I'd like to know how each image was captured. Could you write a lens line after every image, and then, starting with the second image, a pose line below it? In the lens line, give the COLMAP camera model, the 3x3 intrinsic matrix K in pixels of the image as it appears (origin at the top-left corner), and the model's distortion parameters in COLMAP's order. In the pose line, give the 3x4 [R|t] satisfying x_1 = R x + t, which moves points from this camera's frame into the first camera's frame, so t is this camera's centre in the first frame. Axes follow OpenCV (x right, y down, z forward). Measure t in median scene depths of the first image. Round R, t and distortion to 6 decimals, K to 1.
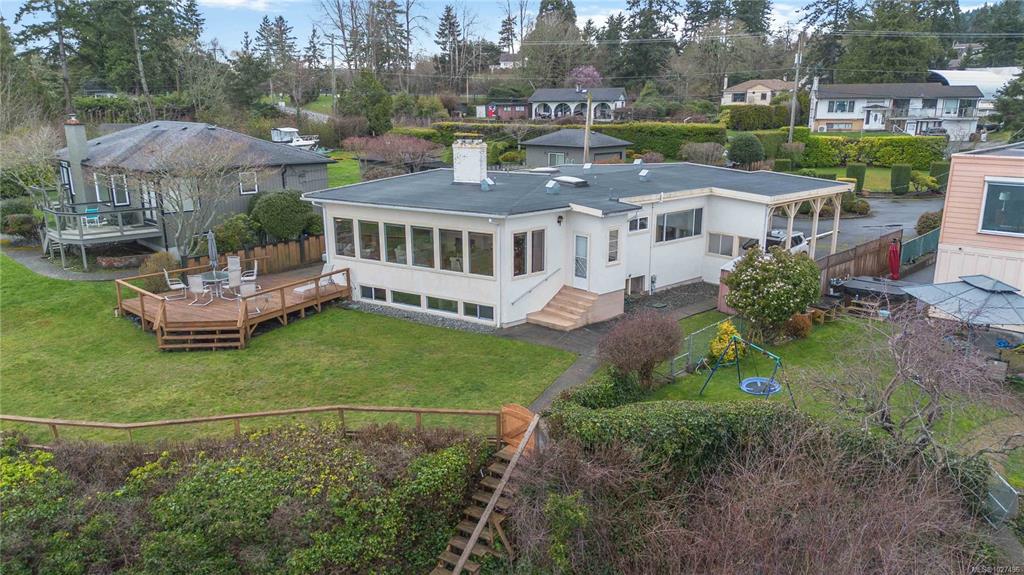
lens RADIAL K [[726.9, 0, 512.0], [0, 726.9, 287.5], [0, 0, 1]] dist [0.039379, 0.001006]
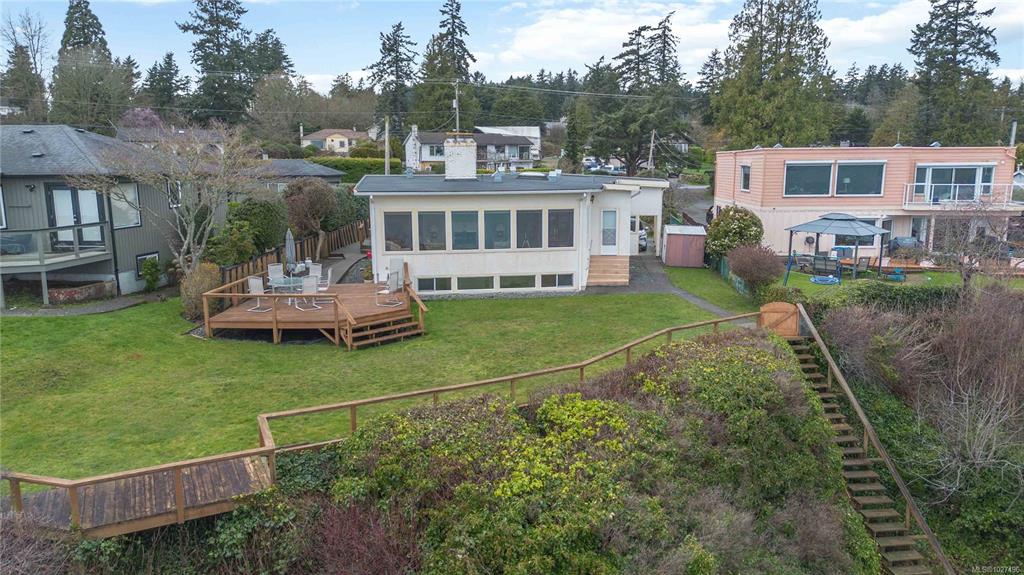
lens RADIAL K [[723.2, 0, 514.4], [0, 723.2, 286.5], [0, 0, 1]] dist [0.077896, -0.072390]
pose [[0.766549, -0.110748, 0.632565, -0.635310], [0.161236, 0.986656, -0.022646, 0.044361], [-0.621616, 0.119351, 0.774176, 0.135839]]
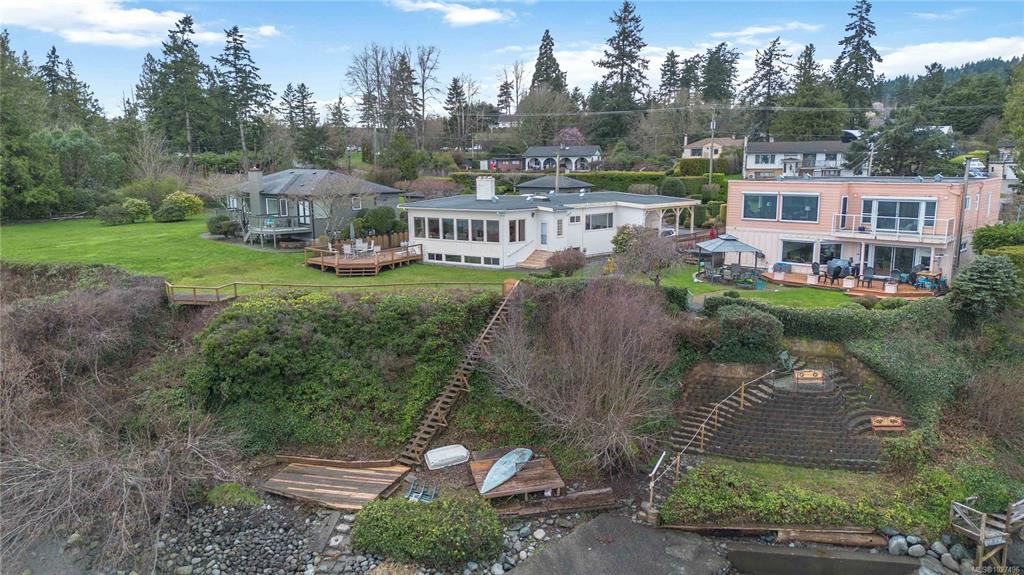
lens RADIAL K [[723.2, 0, 514.4], [0, 723.2, 286.5], [0, 0, 1]] dist [0.077896, -0.072390]
pose [[0.999966, -0.006566, 0.004916, 0.003956], [0.006908, 0.997286, -0.073305, 0.191764], [-0.004422, 0.073337, 0.997297, -0.740503]]
